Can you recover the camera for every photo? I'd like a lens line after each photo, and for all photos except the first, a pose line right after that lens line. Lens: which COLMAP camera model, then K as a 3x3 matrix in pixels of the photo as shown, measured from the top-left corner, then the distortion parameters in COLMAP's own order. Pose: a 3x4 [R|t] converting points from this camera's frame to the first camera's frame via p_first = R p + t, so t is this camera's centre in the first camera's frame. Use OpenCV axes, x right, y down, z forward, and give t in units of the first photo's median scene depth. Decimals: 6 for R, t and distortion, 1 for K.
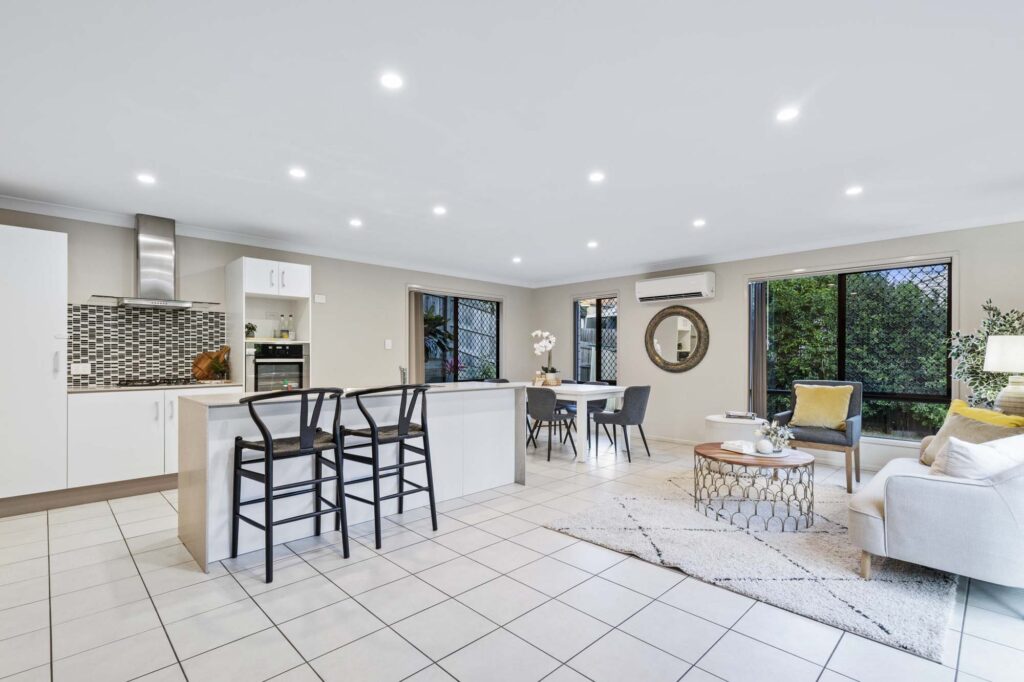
lens RADIAL K [[481.4, 0, 507.6], [0, 481.4, 355.2], [0, 0, 1]] dist [0.001115, 0.000128]
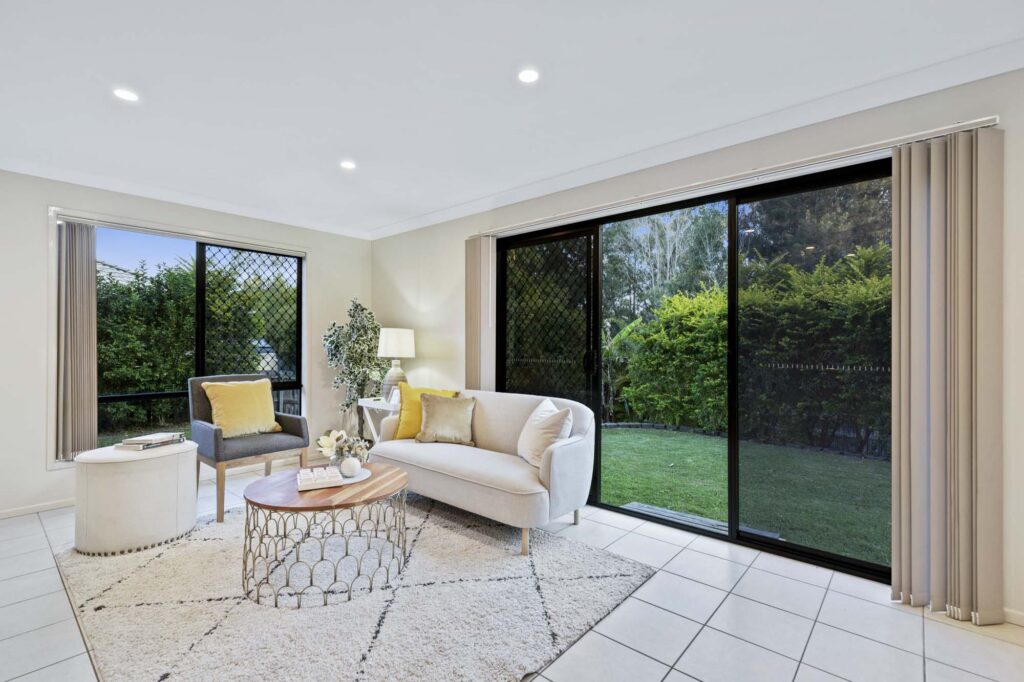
lens RADIAL K [[462.3, 0, 512.0], [0, 462.3, 341.0], [0, 0, 1]] dist [0.001409, 0.000116]
pose [[-0.078248, 0.007515, 0.996906, -0.271521], [0.000365, 0.999972, -0.007509, 0.001934], [-0.996934, -0.000224, -0.078249, 1.107746]]
